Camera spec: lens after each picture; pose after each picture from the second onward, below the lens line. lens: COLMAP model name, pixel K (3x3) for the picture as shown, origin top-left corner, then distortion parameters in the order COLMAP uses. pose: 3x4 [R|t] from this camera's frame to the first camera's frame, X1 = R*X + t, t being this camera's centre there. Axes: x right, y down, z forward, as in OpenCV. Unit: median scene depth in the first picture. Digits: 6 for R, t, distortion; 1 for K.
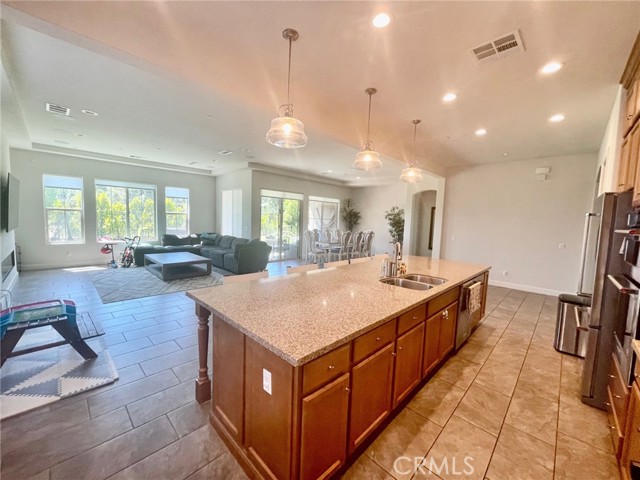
lens RADIAL K [[256.8, 0, 320.0], [0, 256.8, 240.0], [0, 0, 1]] dist [-0.003181, -0.000578]
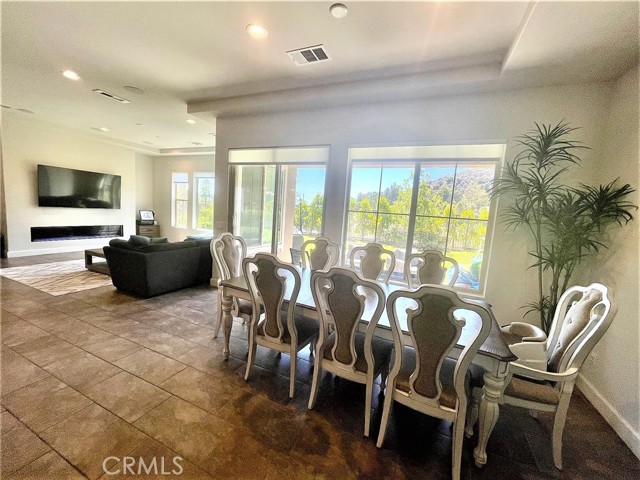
lens RADIAL K [[256.8, 0, 320.0], [0, 256.8, 240.0], [0, 0, 1]] dist [-0.003181, -0.000578]
pose [[0.360429, 0.094912, -0.927946, 0.338396], [-0.128135, 0.990417, 0.051532, -0.062489], [0.923944, 0.100329, 0.369136, 0.958369]]
